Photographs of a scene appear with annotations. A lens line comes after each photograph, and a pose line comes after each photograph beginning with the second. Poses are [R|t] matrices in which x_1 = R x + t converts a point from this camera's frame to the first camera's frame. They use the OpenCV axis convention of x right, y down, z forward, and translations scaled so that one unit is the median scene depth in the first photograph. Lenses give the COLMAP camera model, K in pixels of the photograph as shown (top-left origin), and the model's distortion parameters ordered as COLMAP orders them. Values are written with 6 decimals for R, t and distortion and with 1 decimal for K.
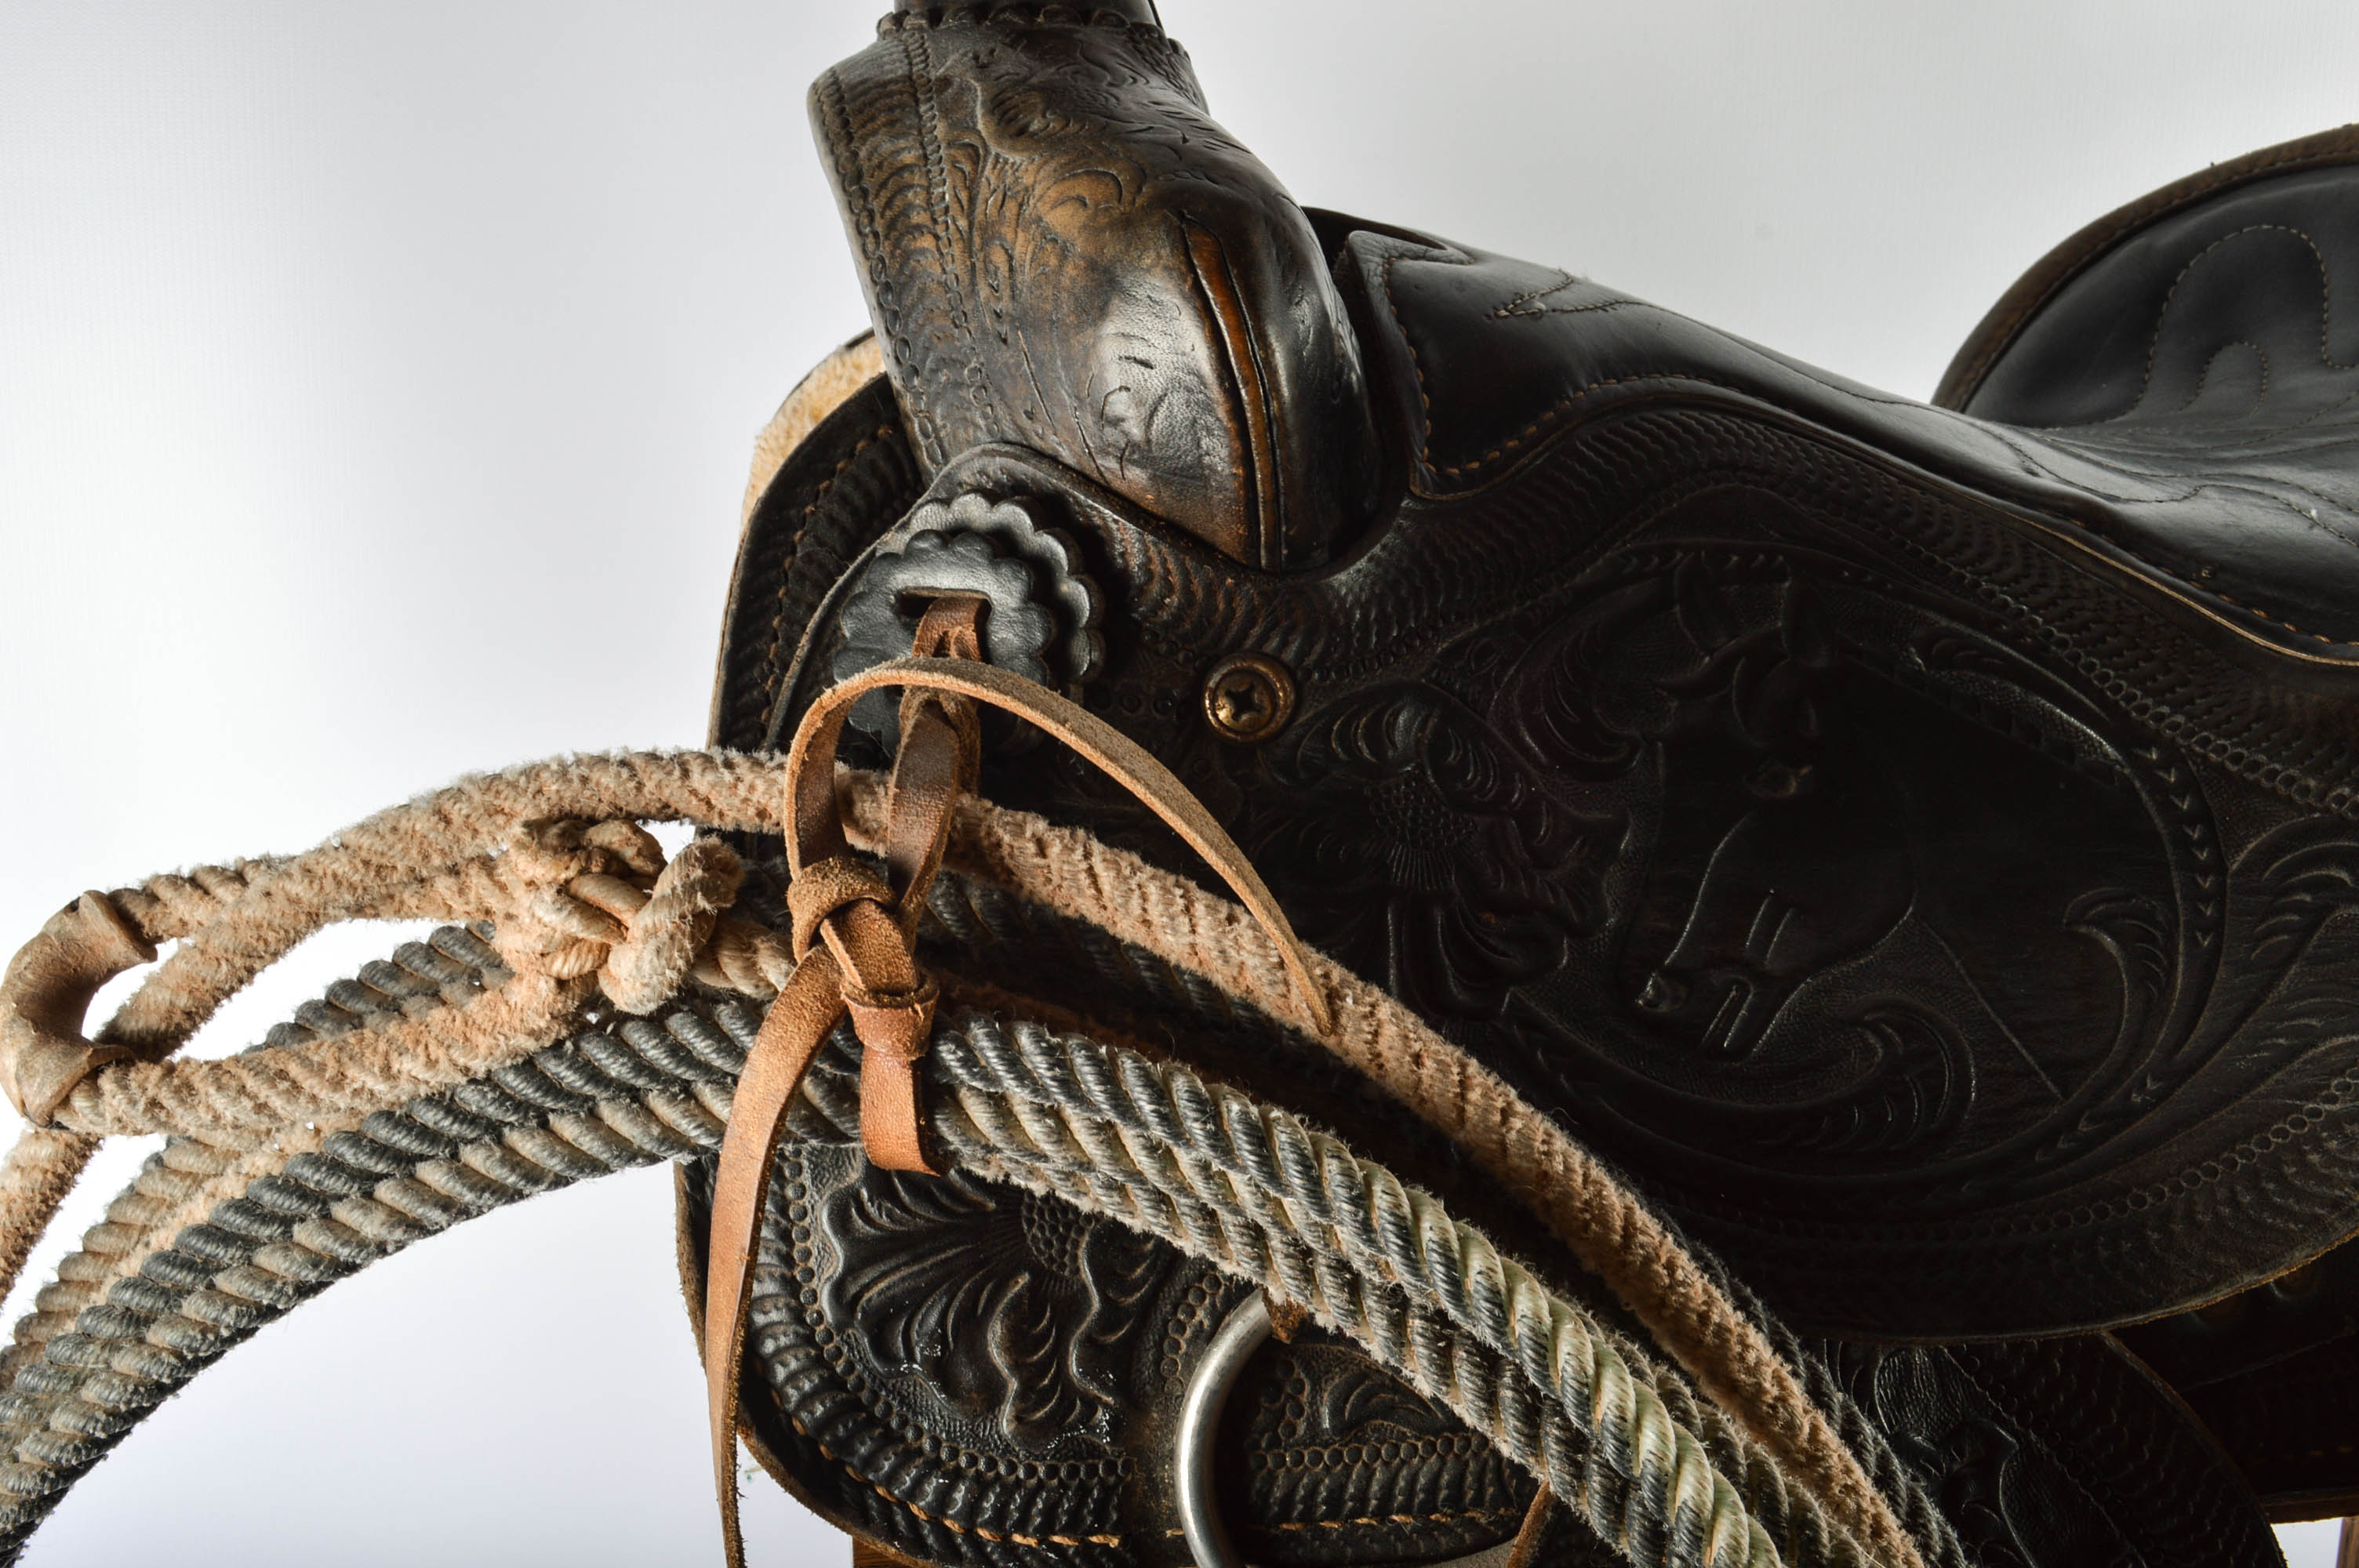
lens RADIAL K [[2425.8, 0, 1179.5], [0, 2425.8, 784.0], [0, 0, 1]] dist [-0.050932, -0.000008]
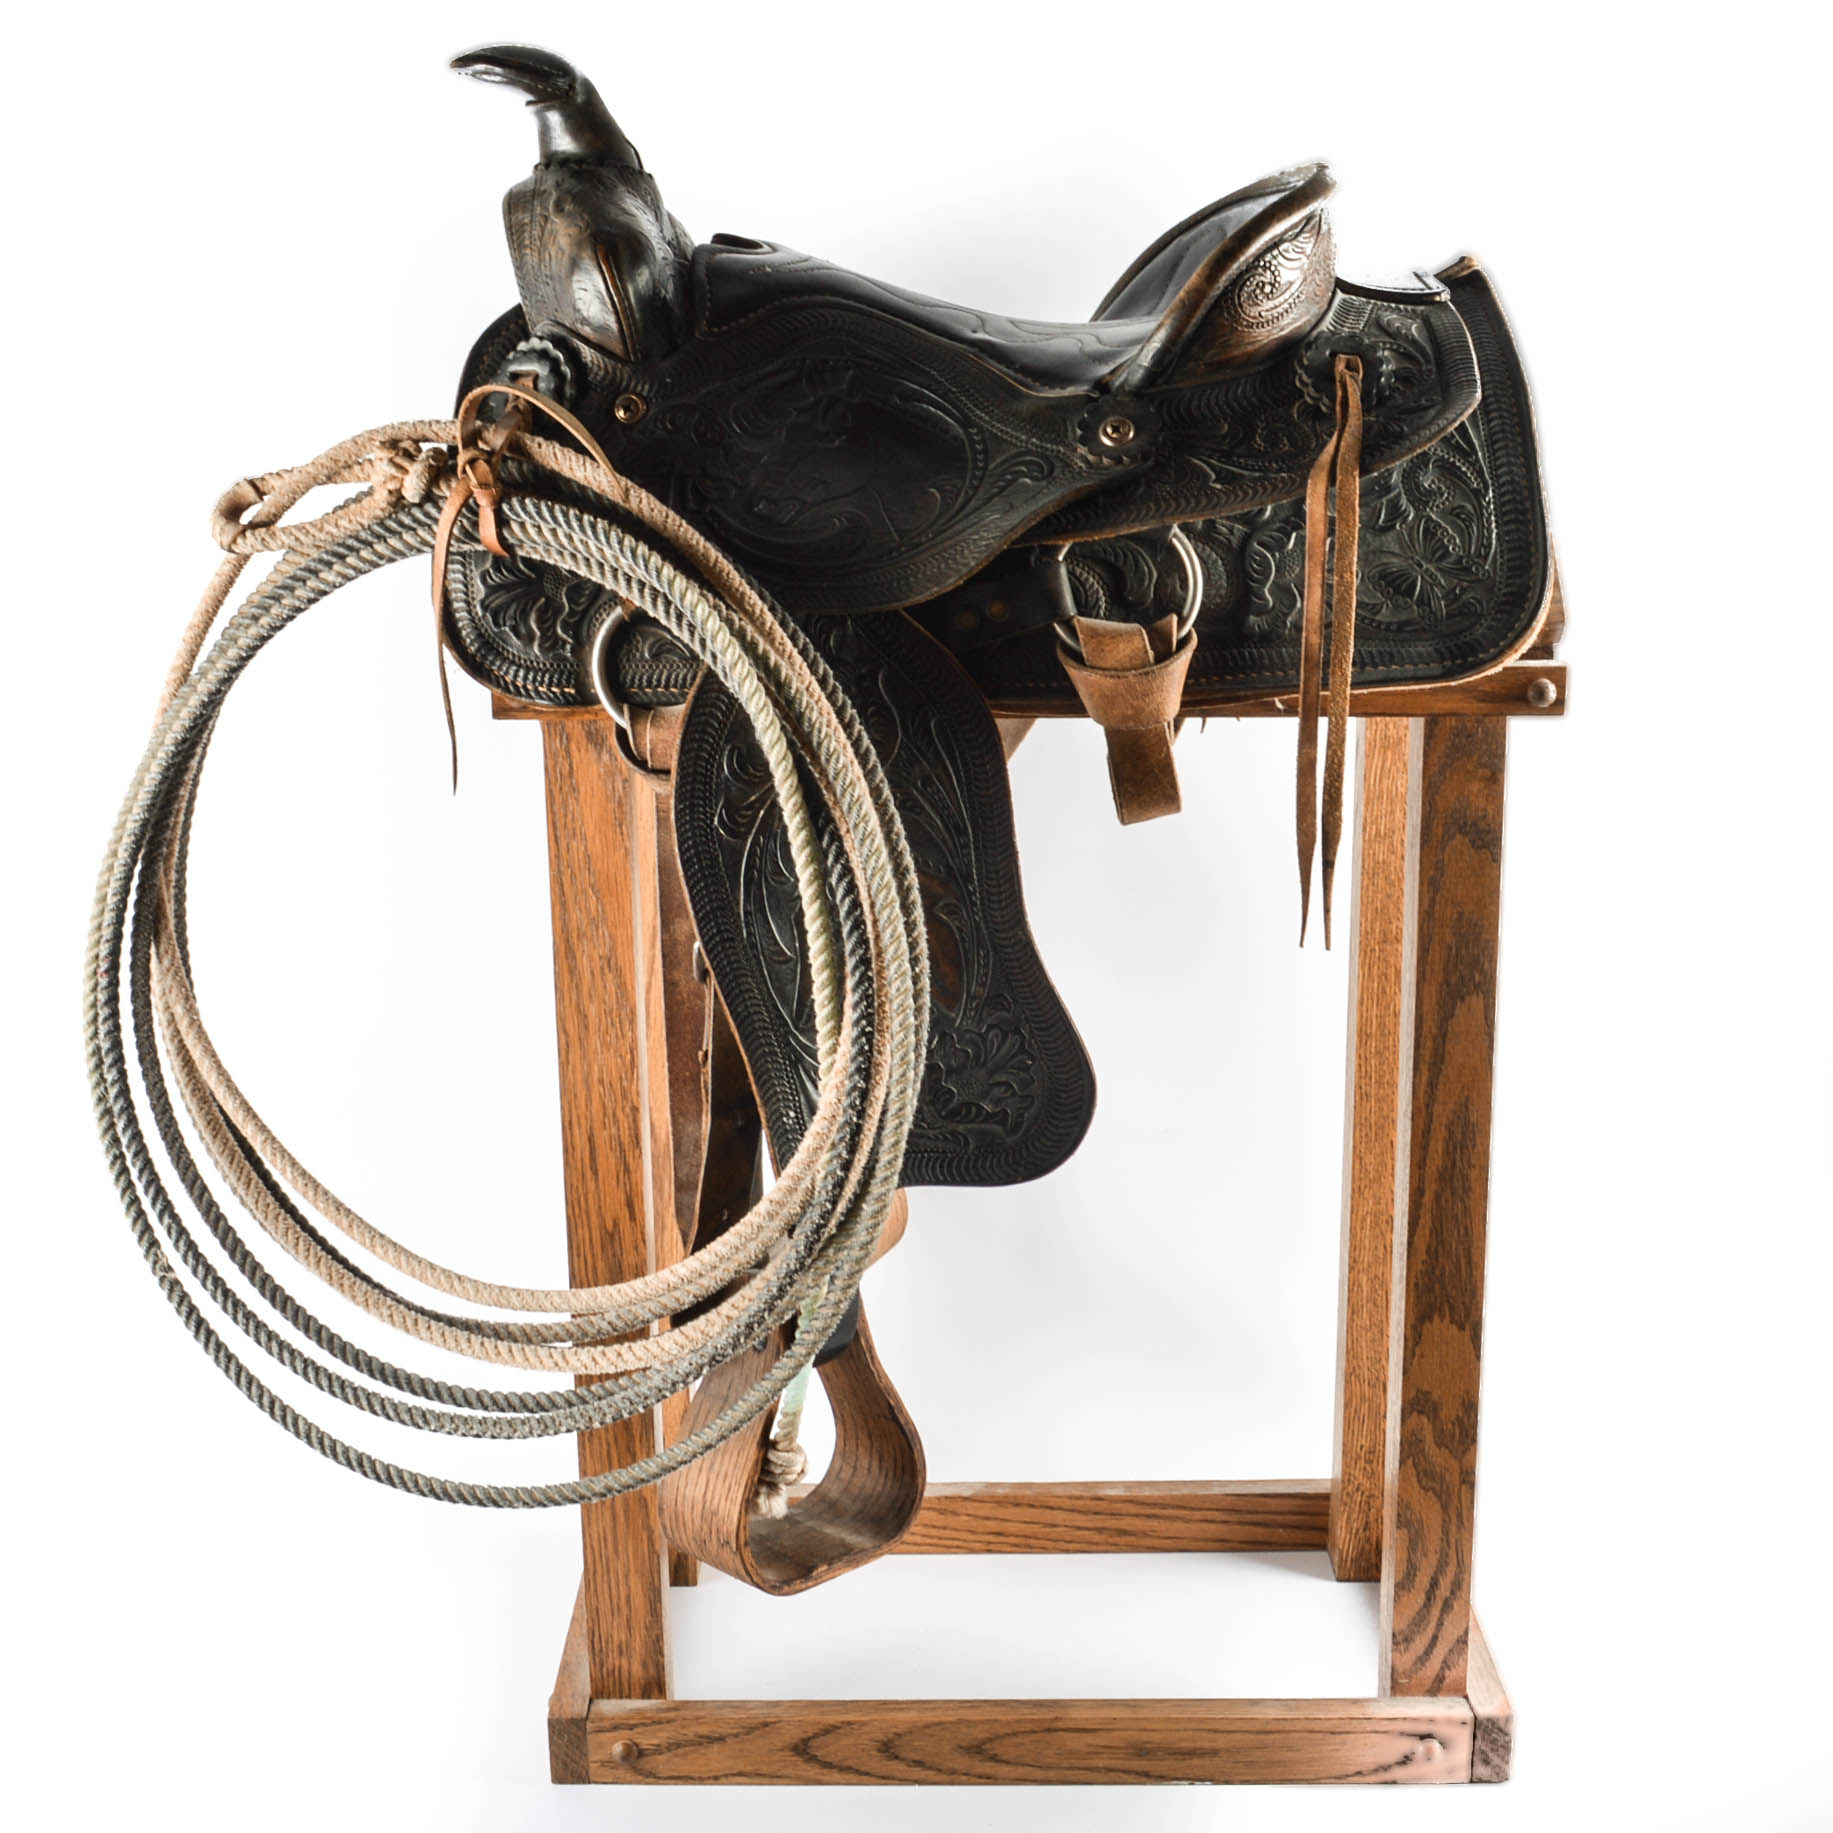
lens RADIAL K [[2693.9, 0, 916.5], [0, 2693.9, 916.5], [0, 0, 1]] dist [-0.027046, -0.064590]
pose [[0.988303, 0.013338, -0.151921, 0.916412], [-0.010807, 0.999789, 0.017476, 0.542957], [0.152122, -0.015630, 0.988238, -2.250388]]
